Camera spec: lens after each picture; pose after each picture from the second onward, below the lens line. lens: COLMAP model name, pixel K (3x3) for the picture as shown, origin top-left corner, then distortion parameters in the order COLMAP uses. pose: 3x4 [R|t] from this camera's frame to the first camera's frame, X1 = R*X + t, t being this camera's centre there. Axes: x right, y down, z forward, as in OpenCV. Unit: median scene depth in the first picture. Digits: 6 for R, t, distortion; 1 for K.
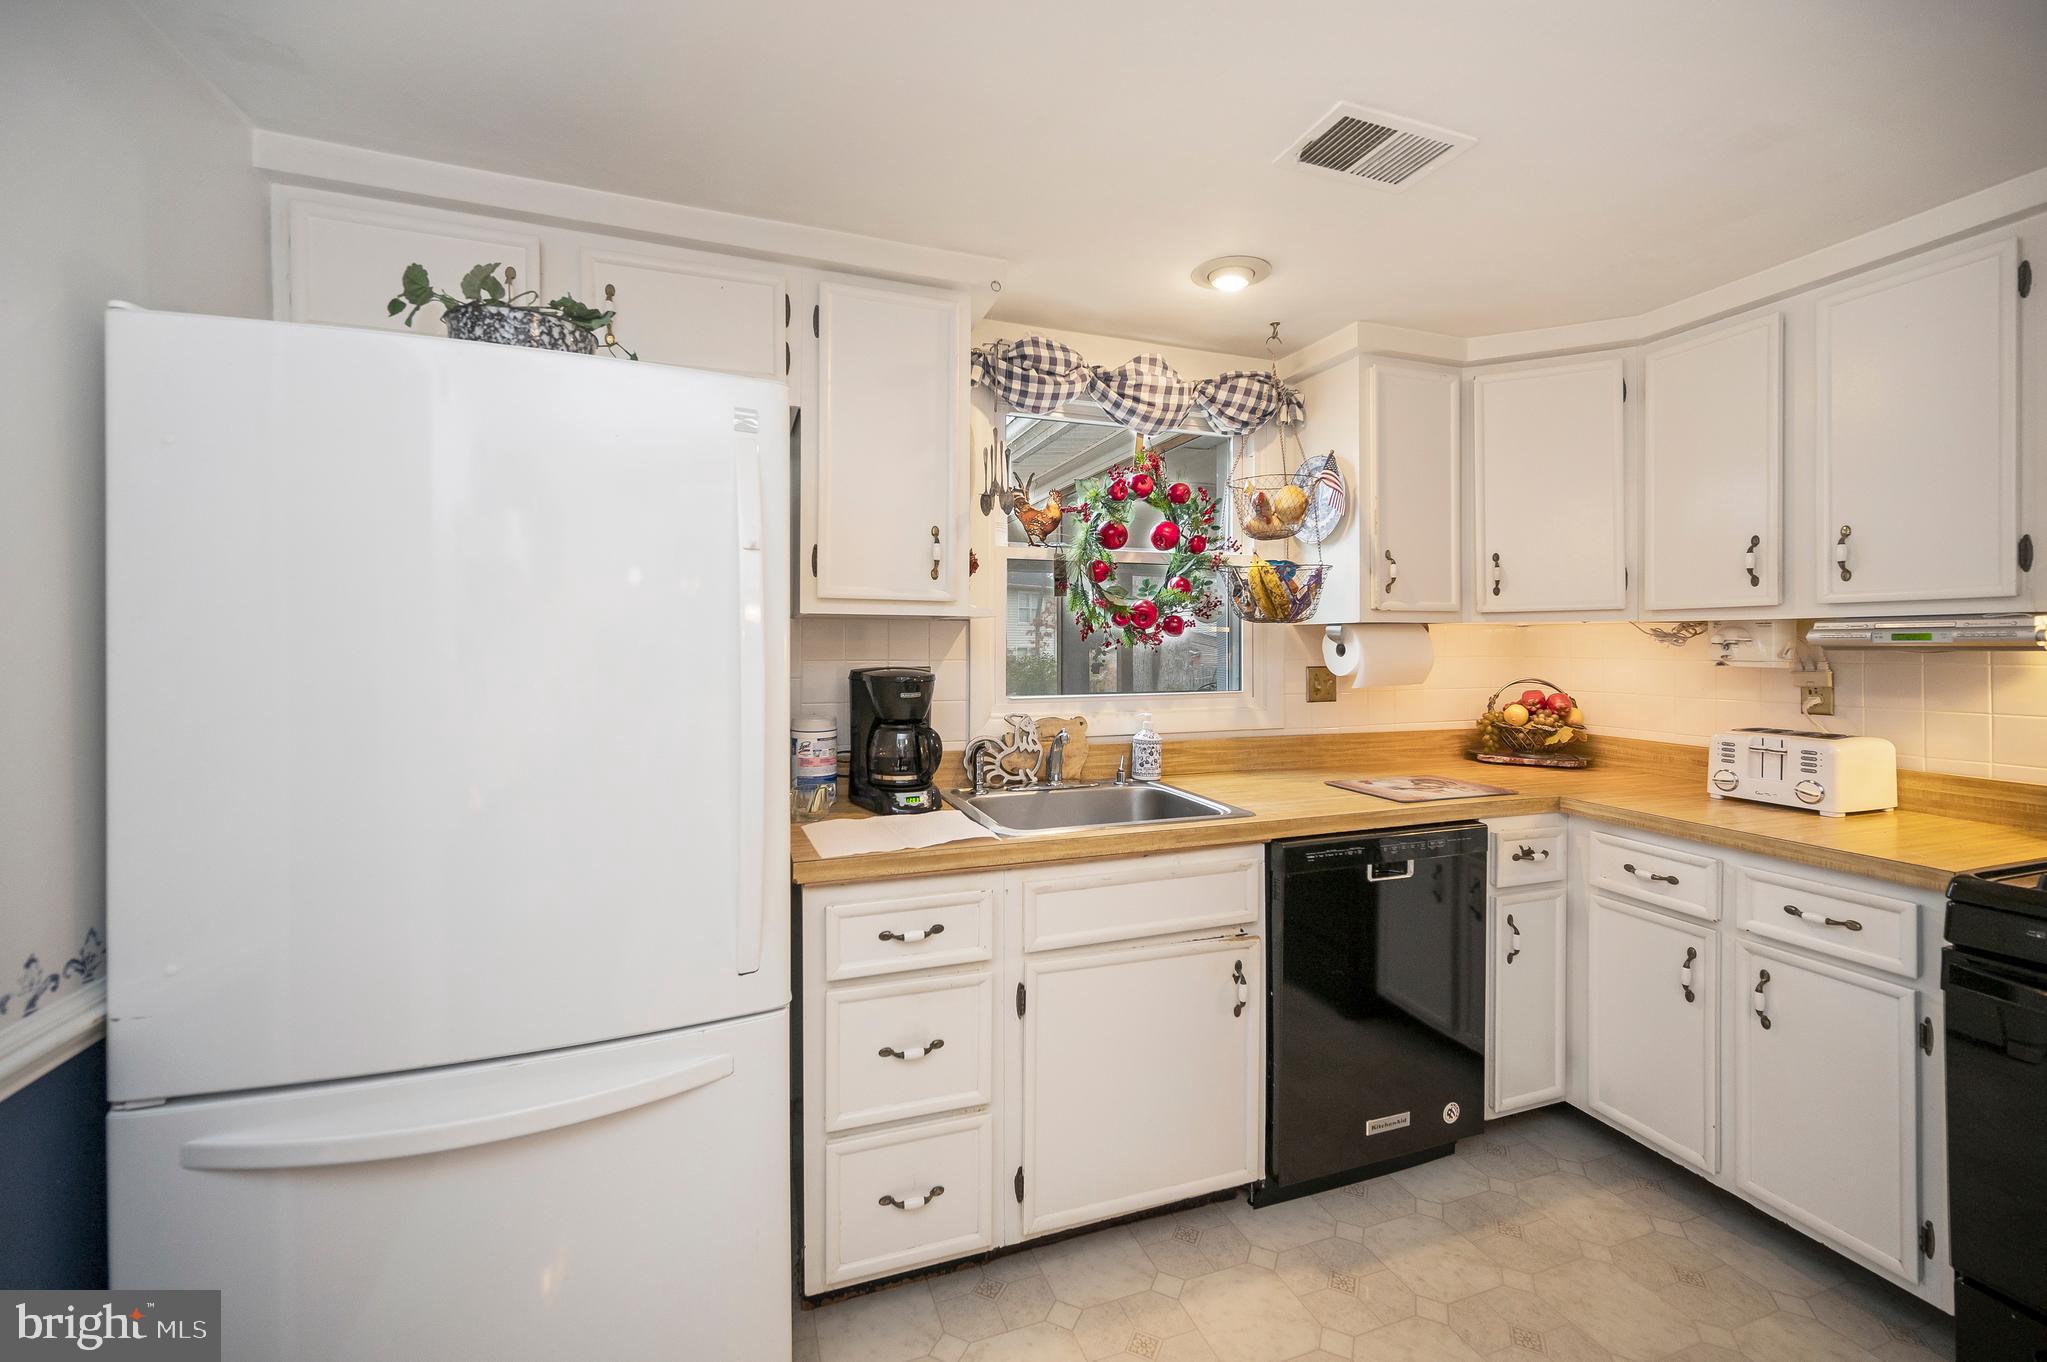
lens RADIAL K [[838.0, 0, 1050.8], [0, 838.0, 649.5], [0, 0, 1]] dist [-0.001952, -0.000257]
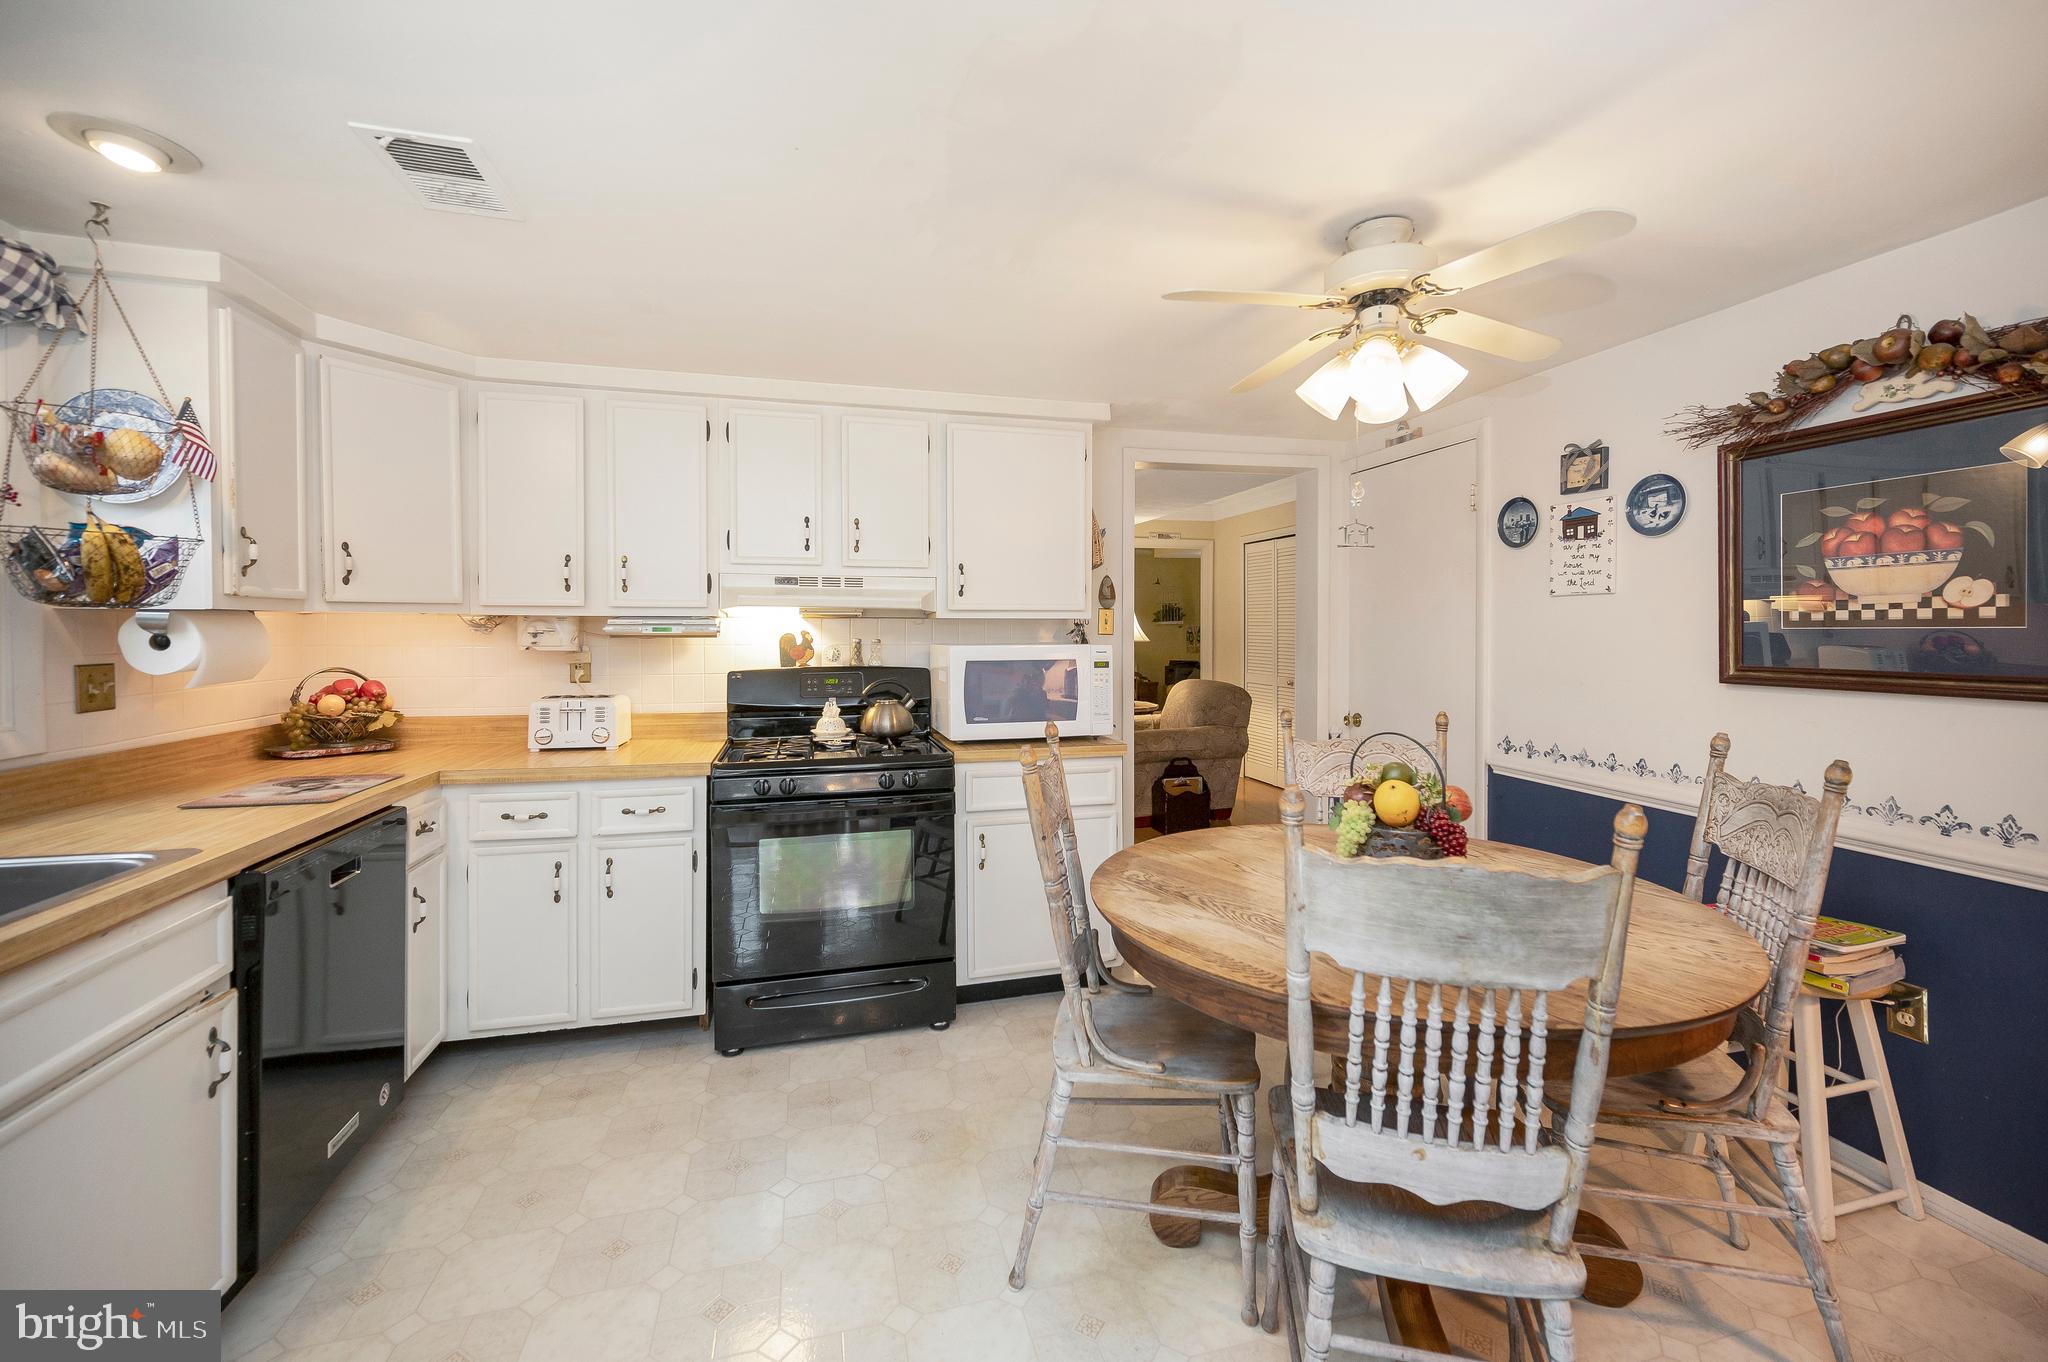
lens RADIAL K [[838.4, 0, 1051.3], [0, 838.4, 649.5], [0, 0, 1]] dist [-0.001952, -0.000257]
pose [[0.058921, -0.024564, 0.997960, -0.434972], [0.001740, 0.999698, 0.024504, -0.011532], [-0.998261, 0.000293, 0.058946, 0.114482]]
